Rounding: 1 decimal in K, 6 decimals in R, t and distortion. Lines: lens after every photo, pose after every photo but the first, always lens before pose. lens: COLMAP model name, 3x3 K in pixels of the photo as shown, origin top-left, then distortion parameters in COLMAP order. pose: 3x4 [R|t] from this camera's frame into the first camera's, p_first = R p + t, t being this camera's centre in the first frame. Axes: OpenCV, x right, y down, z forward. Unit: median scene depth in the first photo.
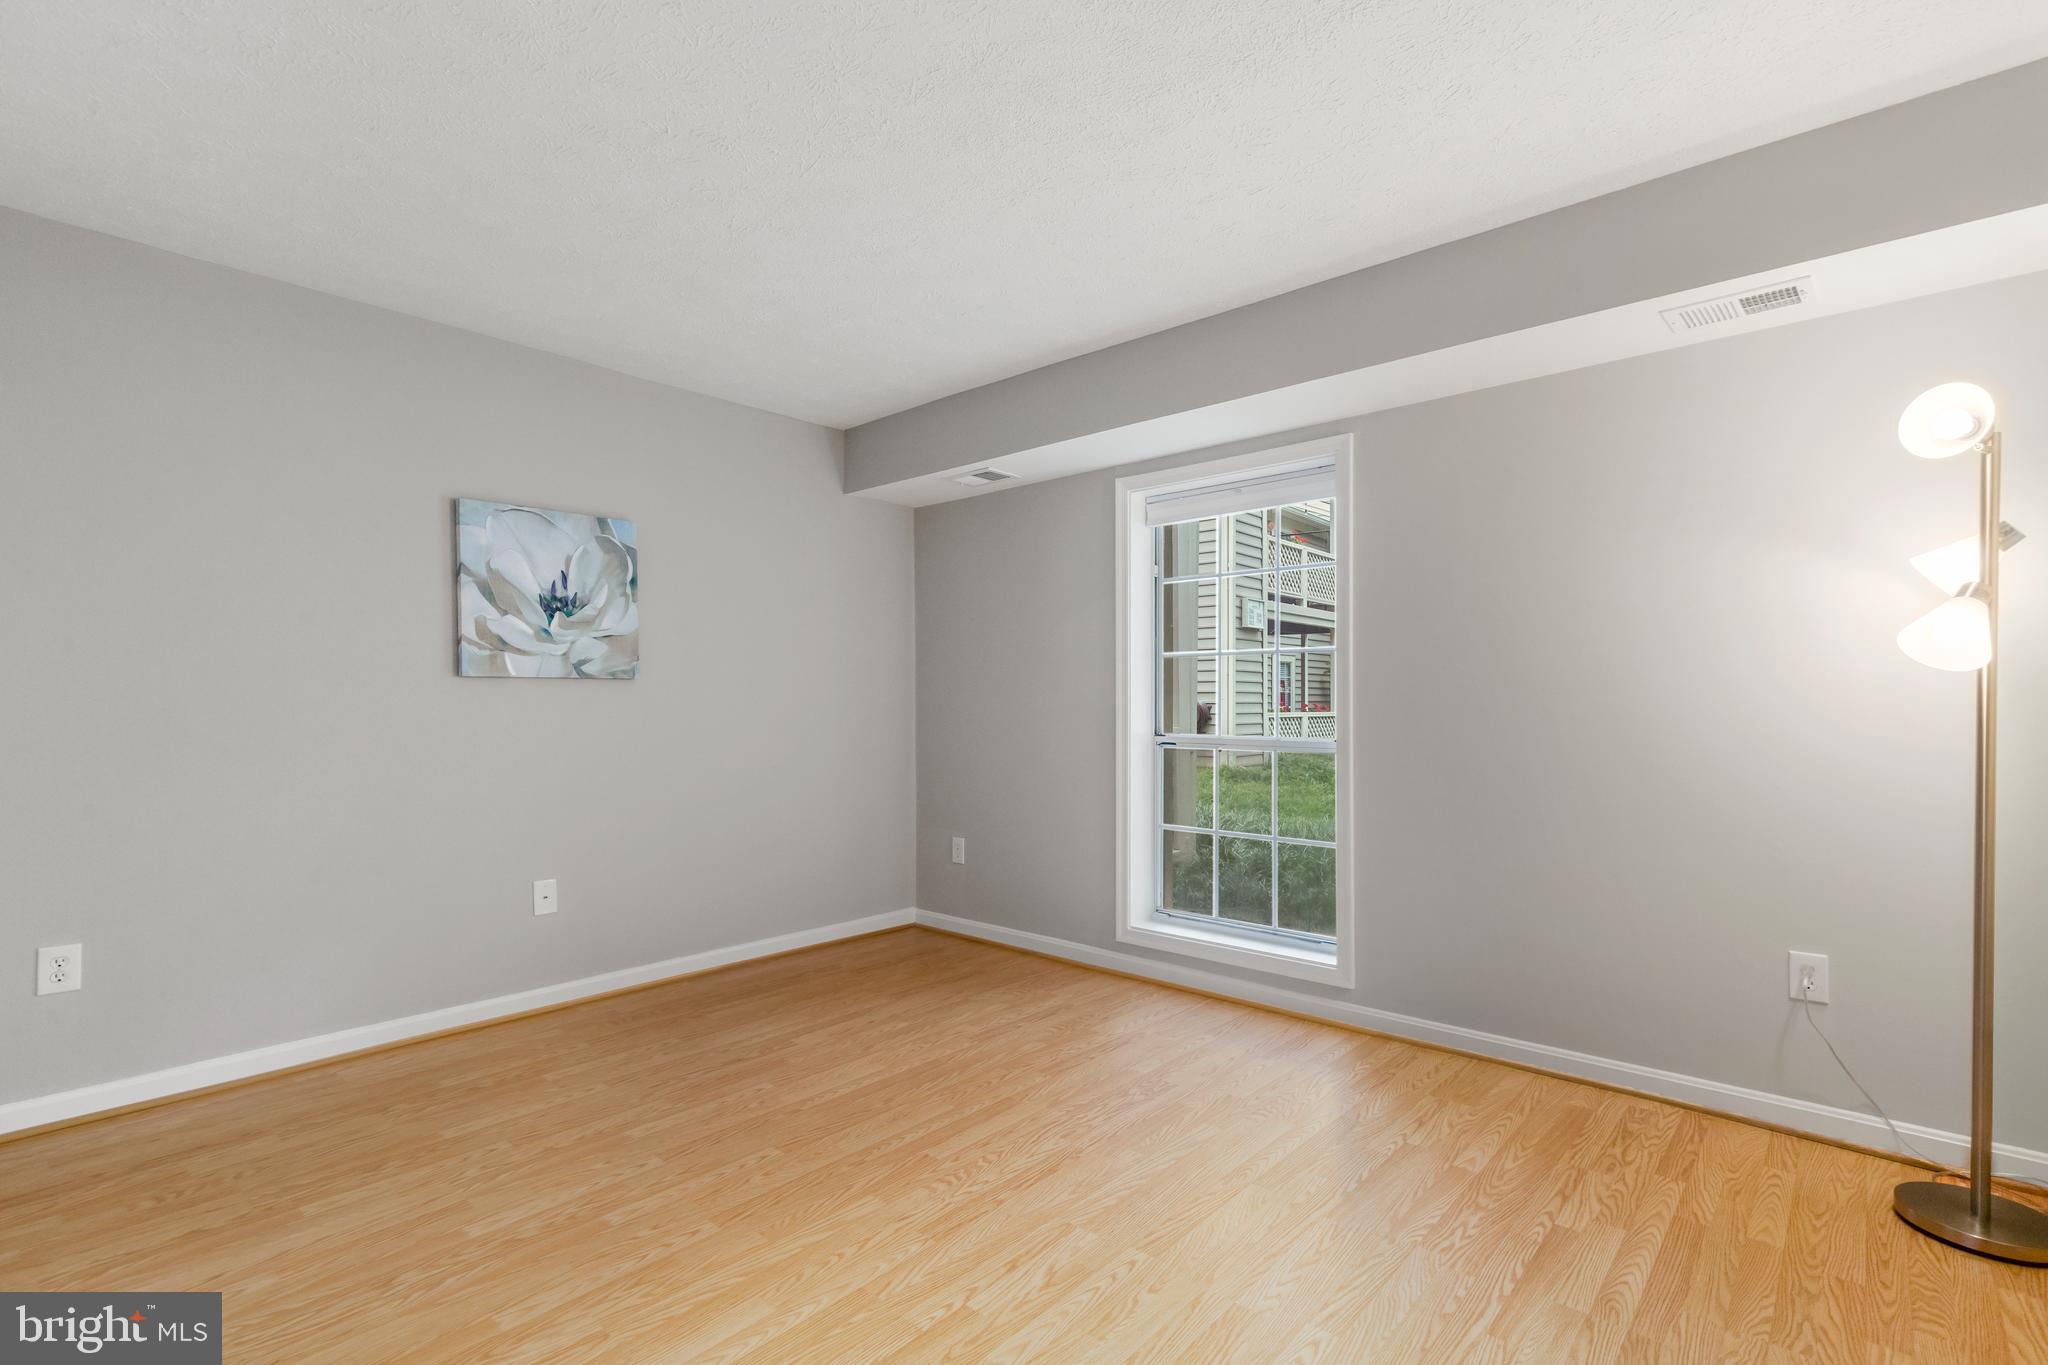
lens RADIAL K [[939.5, 0, 1044.3], [0, 939.5, 698.8], [0, 0, 1]] dist [0.002540, -0.000308]
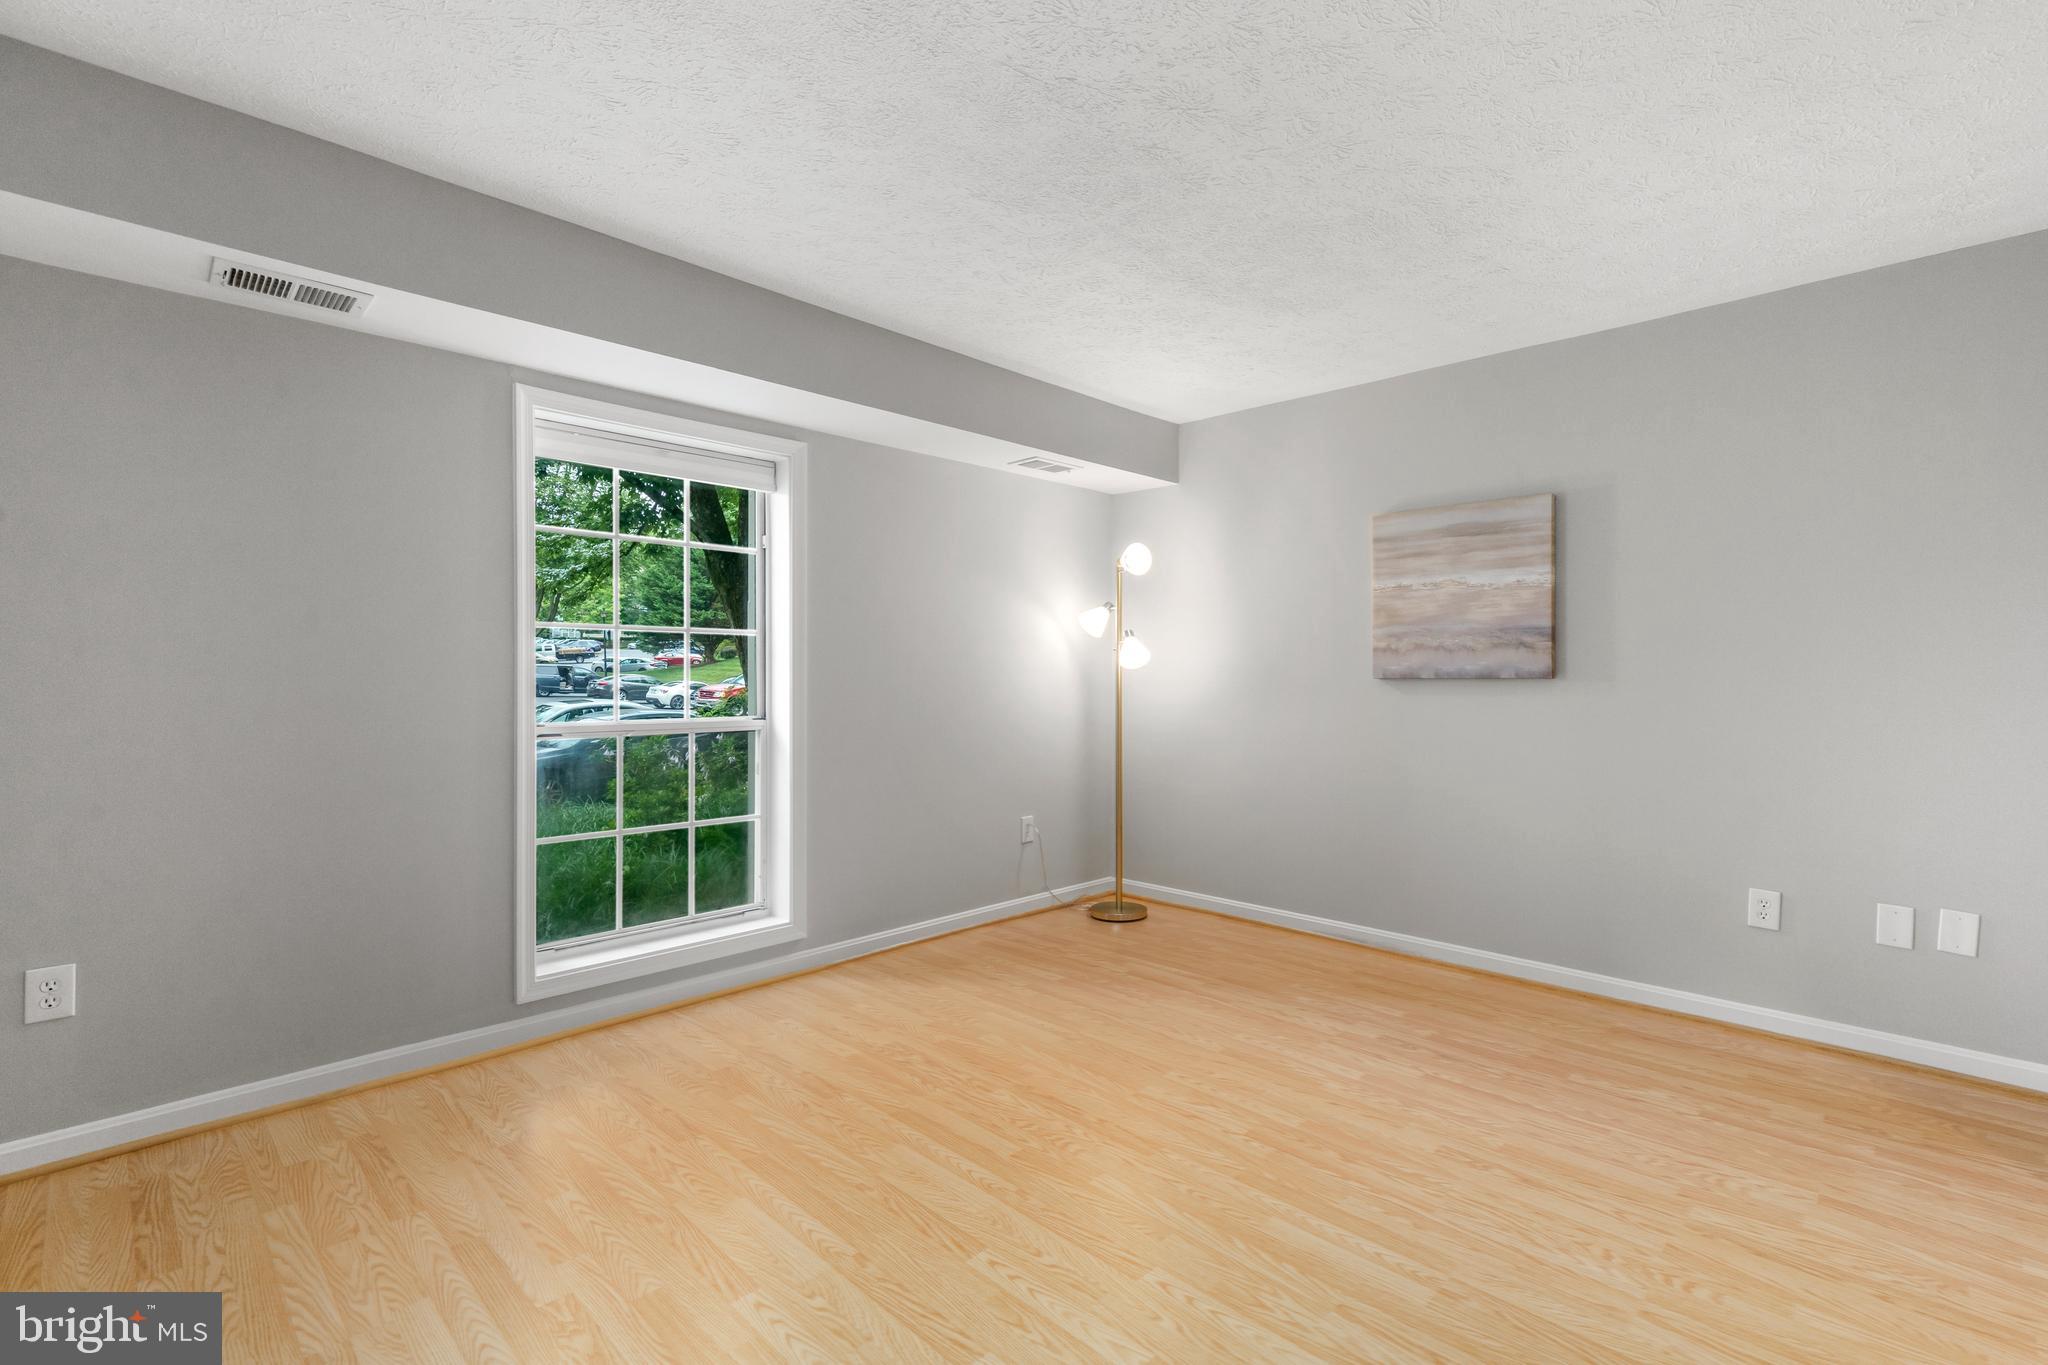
lens RADIAL K [[934.2, 0, 1049.2], [0, 934.2, 673.1], [0, 0, 1]] dist [0.008174, -0.000387]
pose [[0.045385, 0.000666, 0.998969, -1.092609], [-0.010827, 0.999941, -0.000175, -0.016364], [-0.998911, -0.010808, 0.045389, 0.920542]]
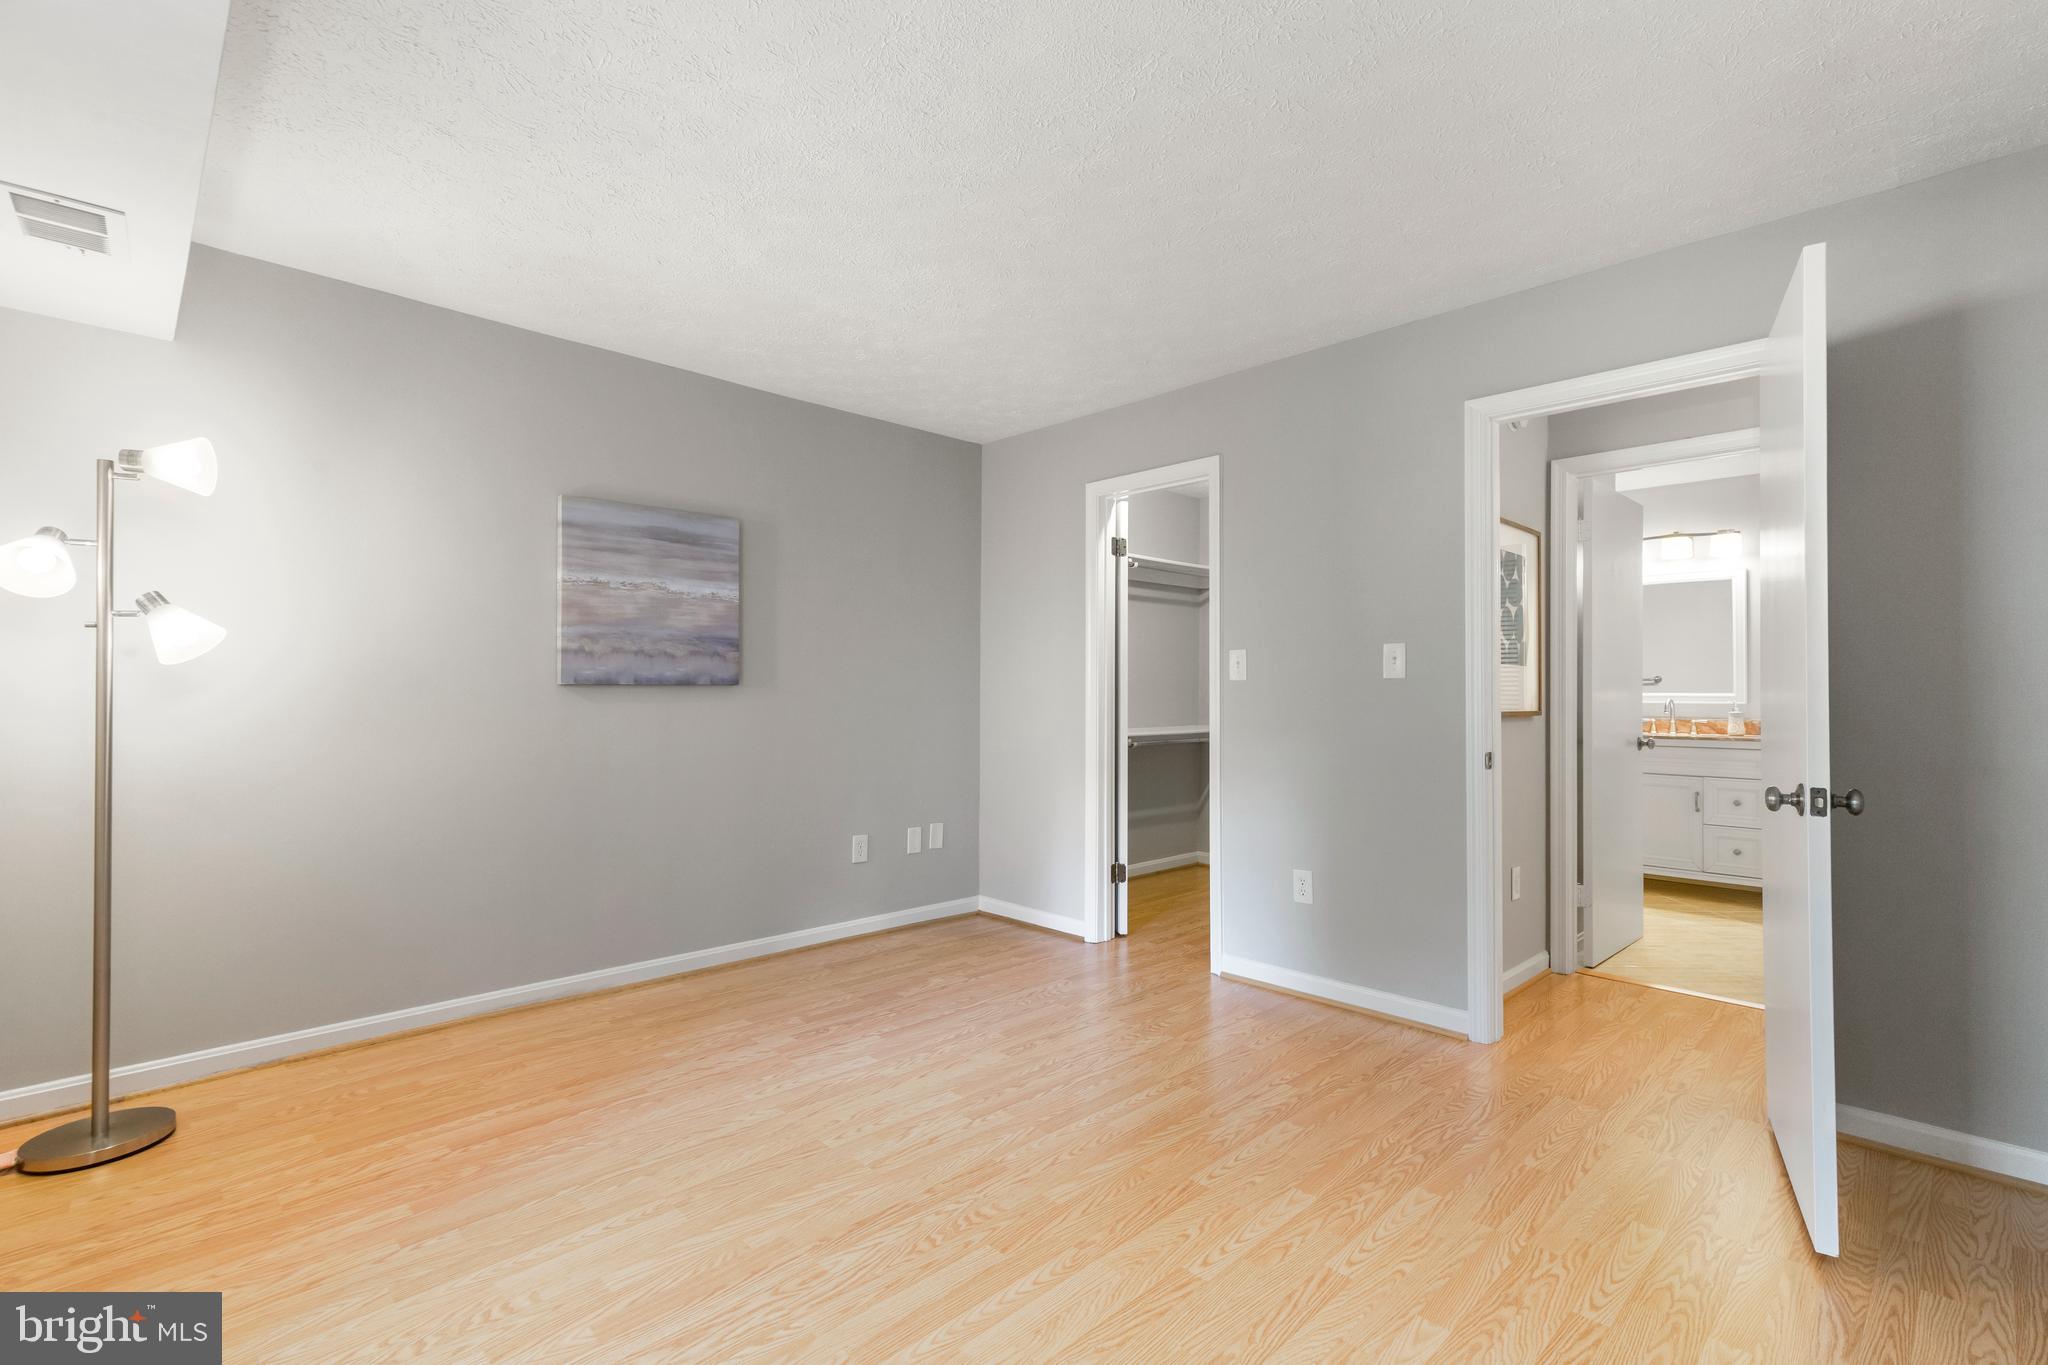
lens RADIAL K [[934.2, 0, 1049.2], [0, 934.2, 673.1], [0, 0, 1]] dist [0.008174, -0.000387]
pose [[-0.998116, -0.000763, 0.061344, -0.213606], [-0.002568, 0.999566, -0.029352, 0.009691], [-0.061295, -0.029454, -0.997685, 1.814878]]
